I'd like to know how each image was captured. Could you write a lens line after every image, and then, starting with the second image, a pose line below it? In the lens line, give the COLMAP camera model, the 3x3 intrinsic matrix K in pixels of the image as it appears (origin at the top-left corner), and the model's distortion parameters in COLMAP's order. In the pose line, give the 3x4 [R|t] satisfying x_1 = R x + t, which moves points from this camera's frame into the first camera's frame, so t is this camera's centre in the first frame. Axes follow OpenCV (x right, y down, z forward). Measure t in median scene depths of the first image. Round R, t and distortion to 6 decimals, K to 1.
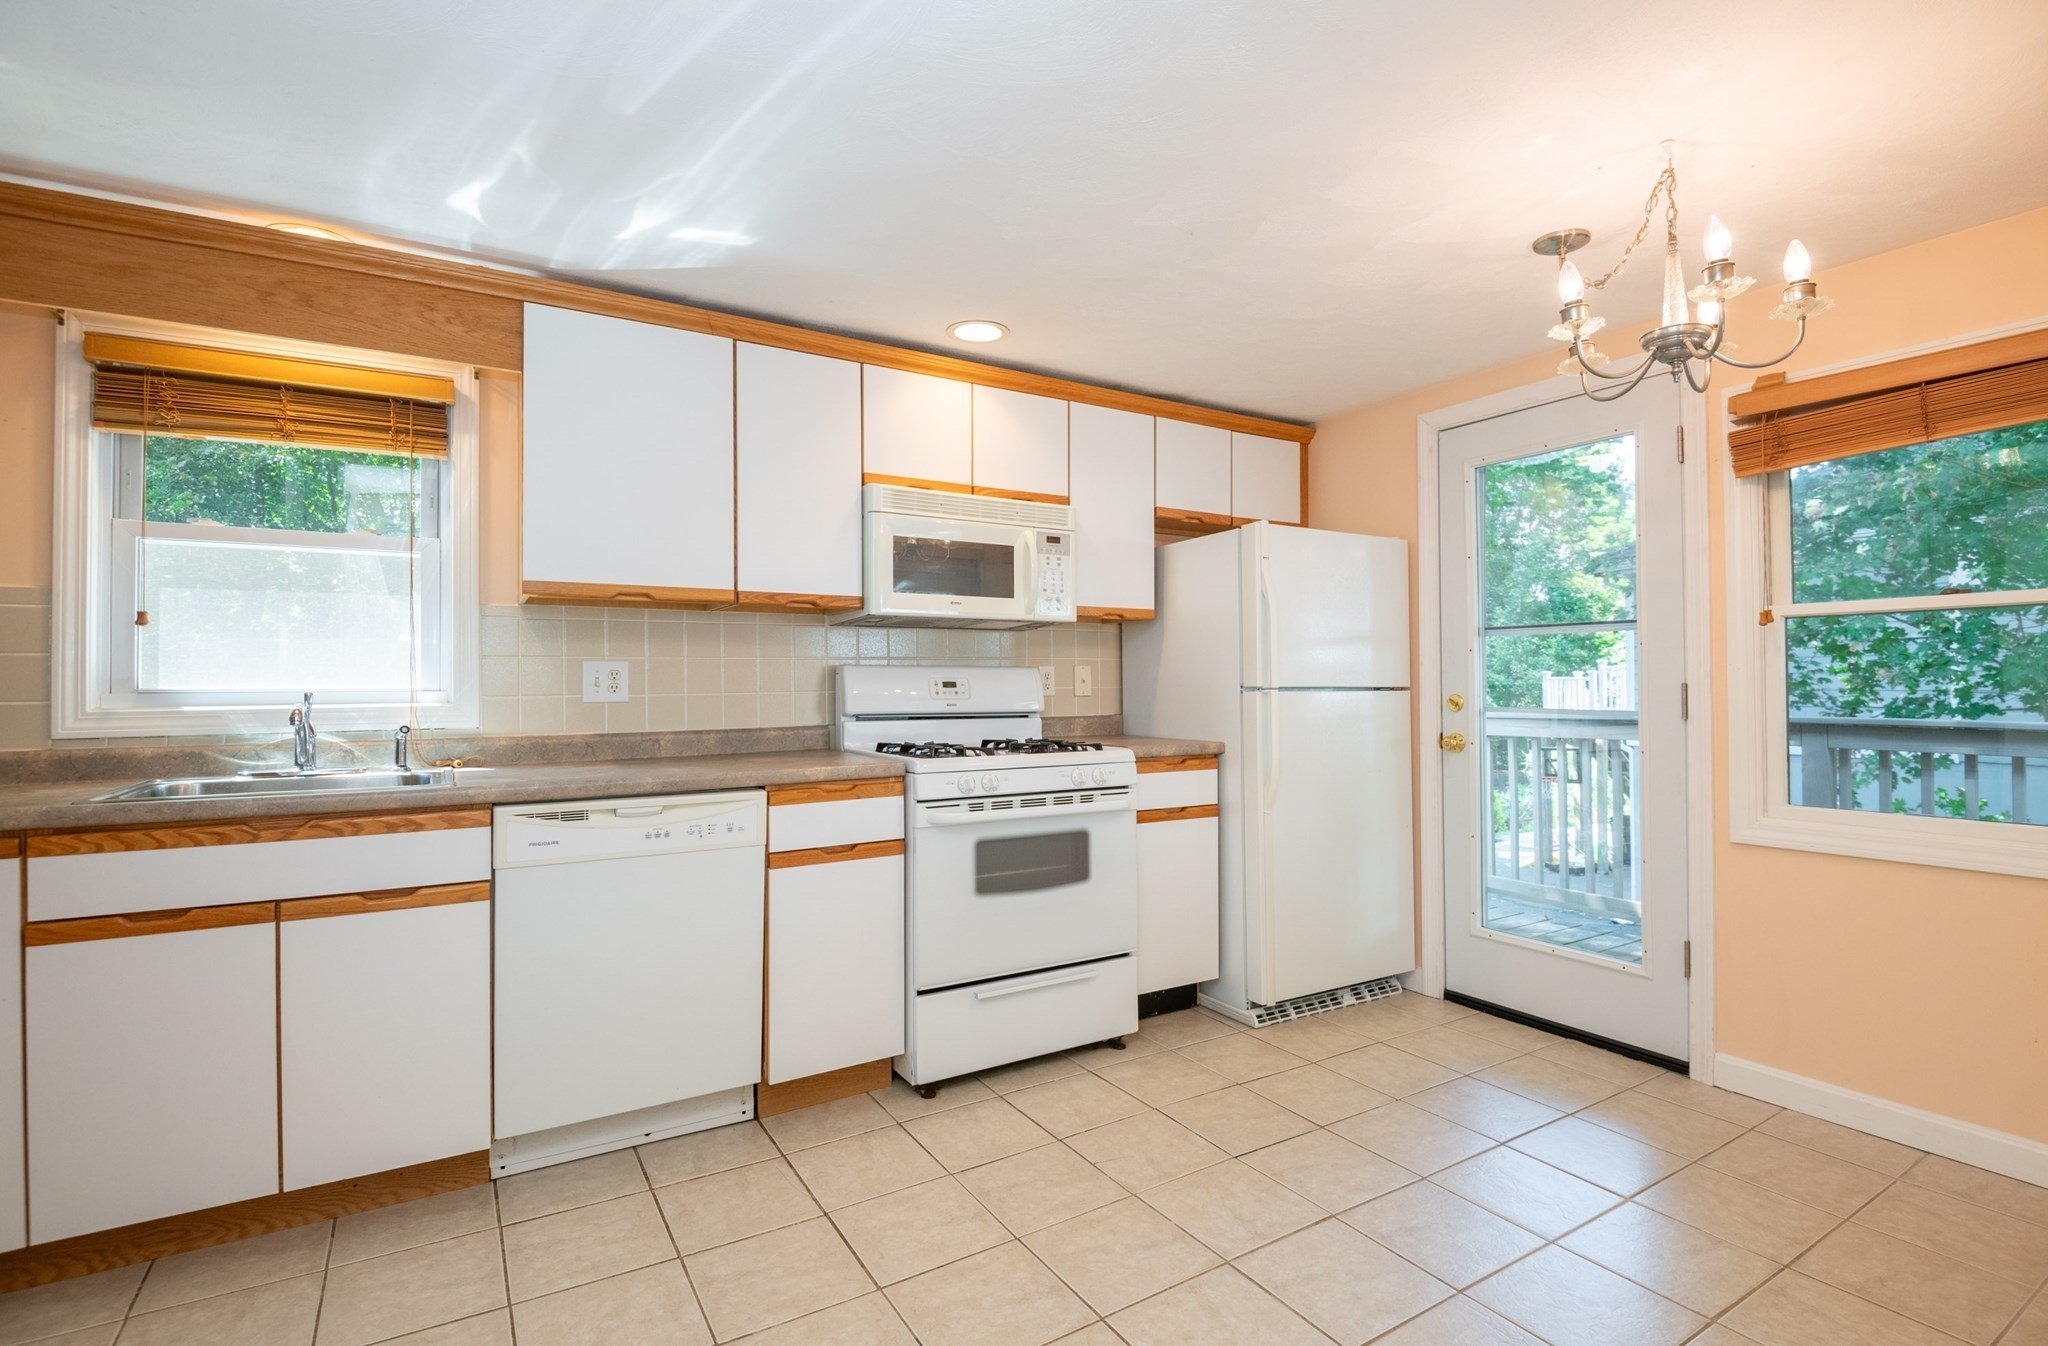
lens RADIAL K [[957.3, 0, 1039.3], [0, 957.3, 674.8], [0, 0, 1]] dist [0.003740, -0.016526]
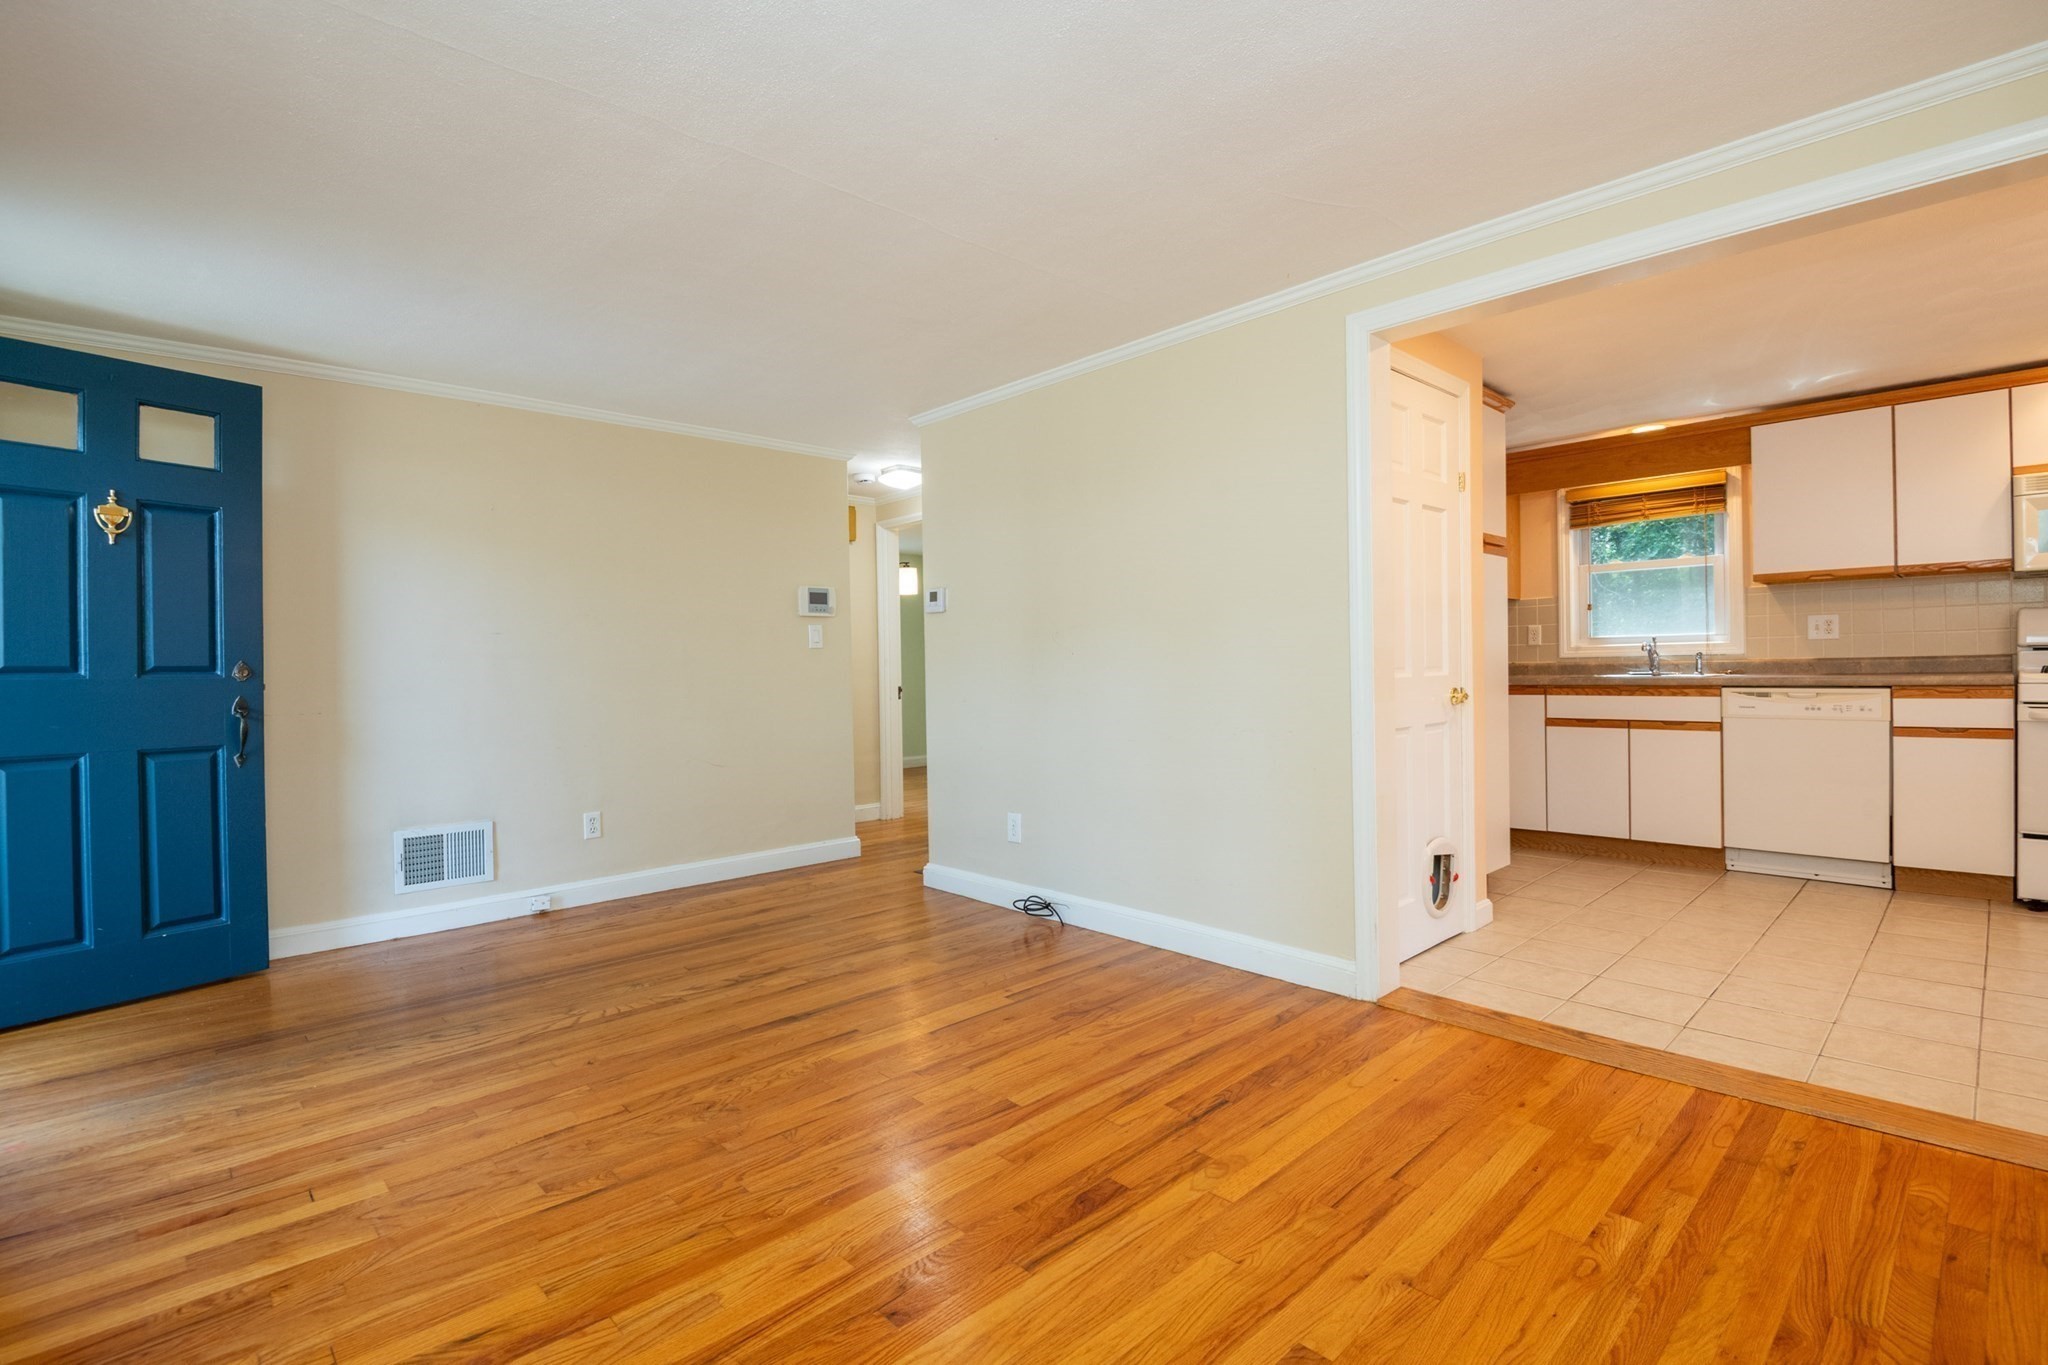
lens RADIAL K [[959.3, 0, 1034.4], [0, 959.3, 676.8], [0, 0, 1]] dist [-0.000532, -0.013013]
pose [[0.215202, 0.012432, -0.976490, 0.987678], [0.027235, 0.999454, 0.018726, 0.028686], [0.976190, -0.030624, 0.214746, -0.789642]]
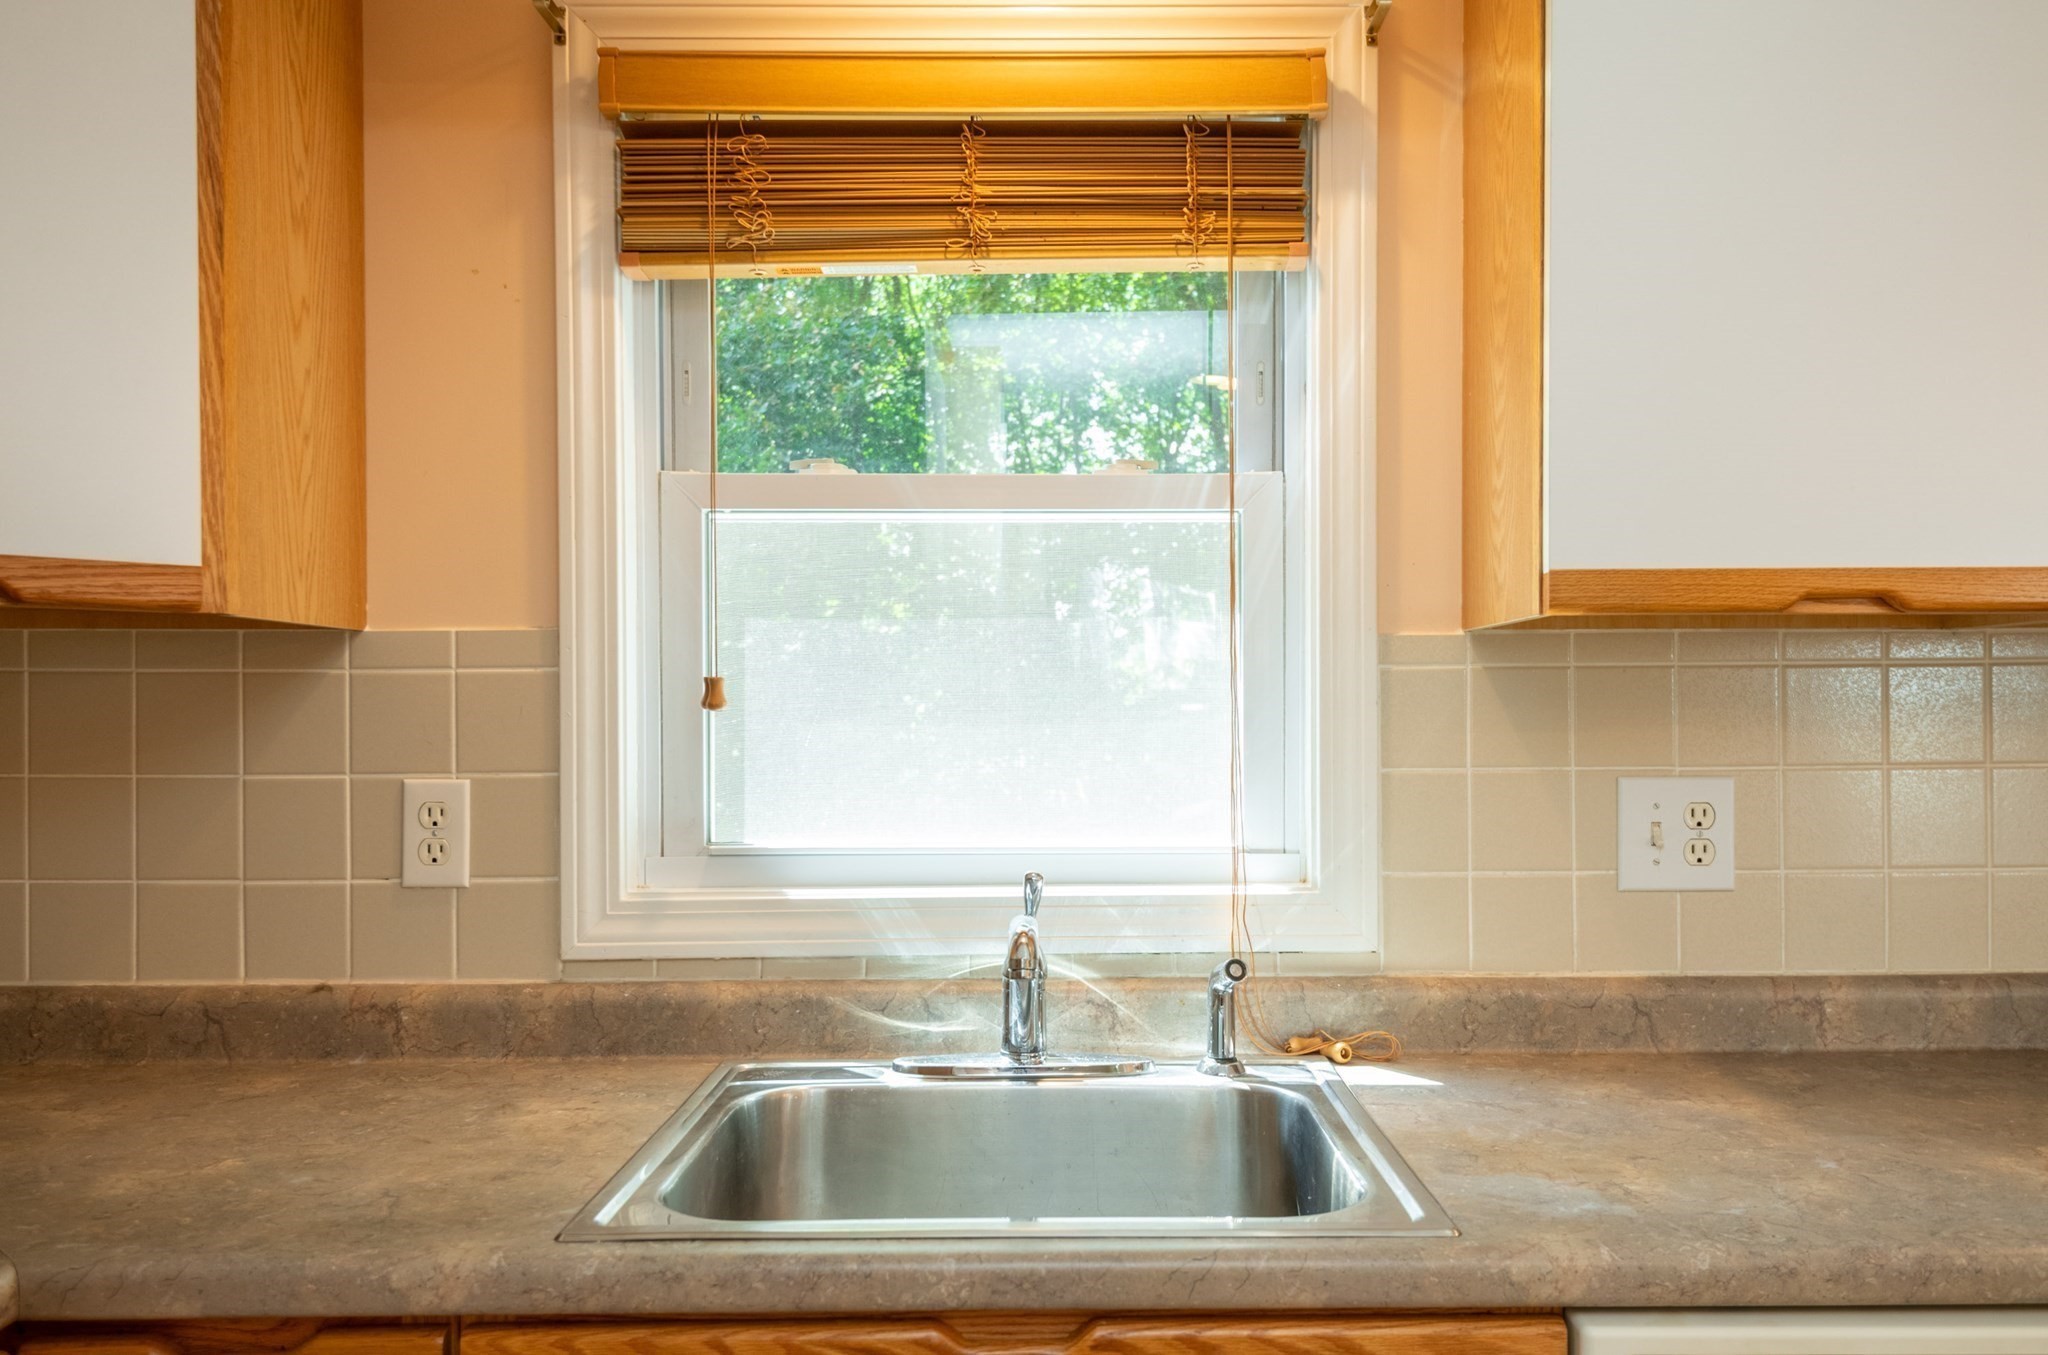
lens RADIAL K [[1589.8, 0, 1076.3], [0, 1589.8, 727.1], [0, 0, 1]] dist [0.022157, -0.001365]
pose [[0.854312, 0.011051, -0.519643, -0.378482], [0.003239, 0.999641, 0.026584, -0.057322], [0.519750, -0.024394, 0.853970, 0.411903]]
